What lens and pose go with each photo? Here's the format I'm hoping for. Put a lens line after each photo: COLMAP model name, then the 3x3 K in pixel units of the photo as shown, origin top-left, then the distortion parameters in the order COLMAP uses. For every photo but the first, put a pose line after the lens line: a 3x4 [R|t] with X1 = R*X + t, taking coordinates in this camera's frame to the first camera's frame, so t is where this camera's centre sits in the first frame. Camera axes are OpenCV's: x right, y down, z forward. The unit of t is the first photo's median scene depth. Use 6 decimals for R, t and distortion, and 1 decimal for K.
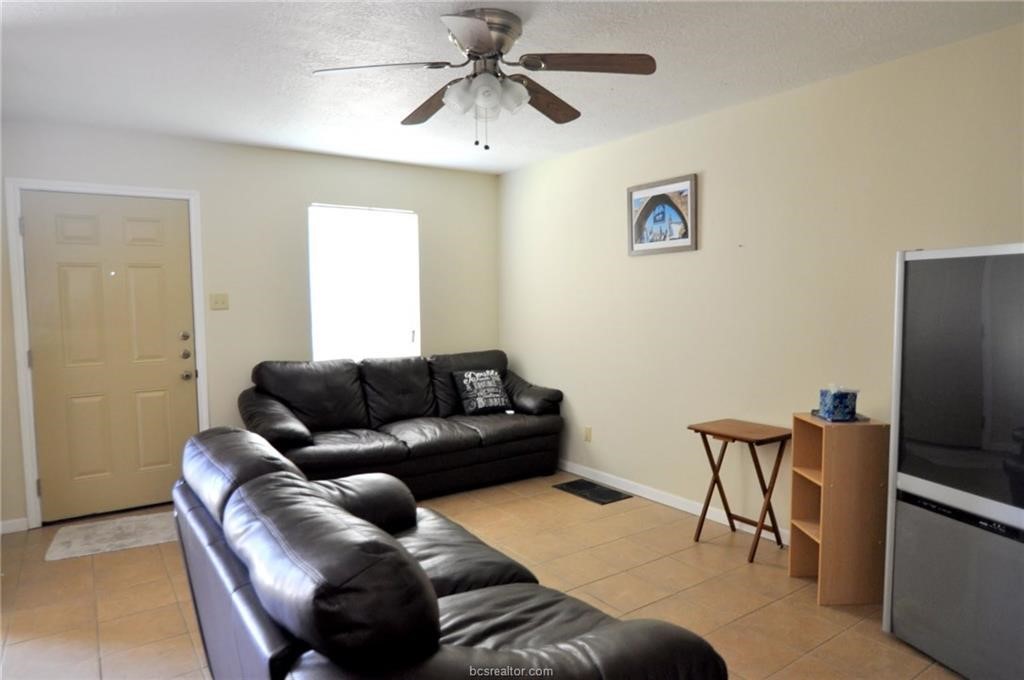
lens RADIAL K [[639.7, 0, 512.0], [0, 639.7, 340.0], [0, 0, 1]] dist [0.002004, 0.000225]
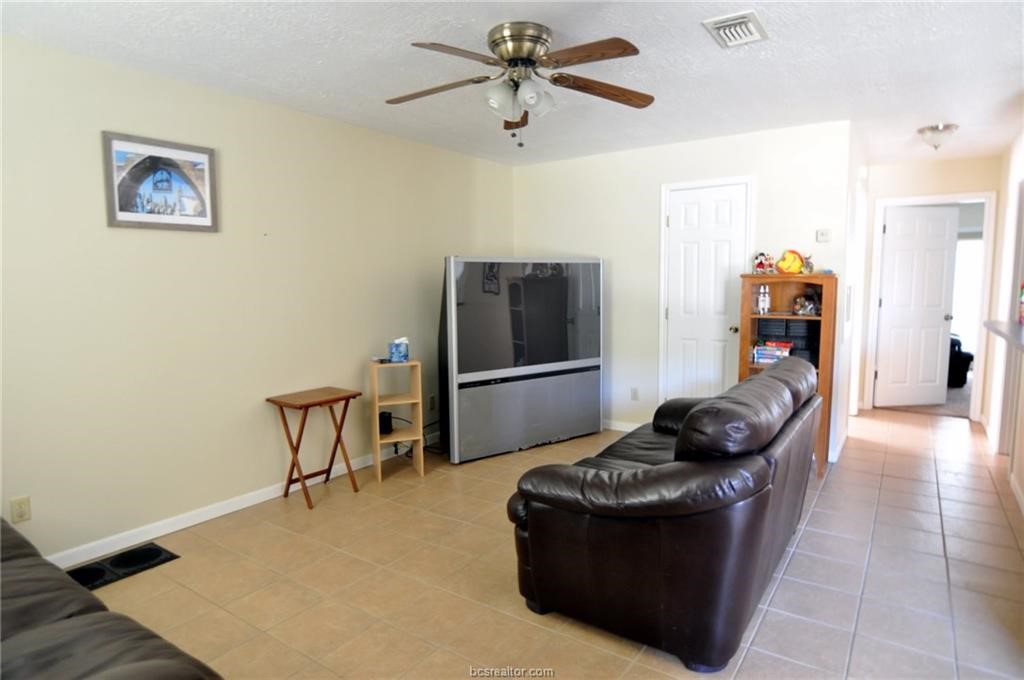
lens RADIAL K [[582.7, 0, 512.0], [0, 582.7, 340.0], [0, 0, 1]] dist [-0.006883, -0.001369]
pose [[-0.338792, -0.090696, 0.936480, -0.636677], [0.071129, 0.990026, 0.121614, -0.055472], [-0.938169, 0.107813, -0.328962, 0.856811]]
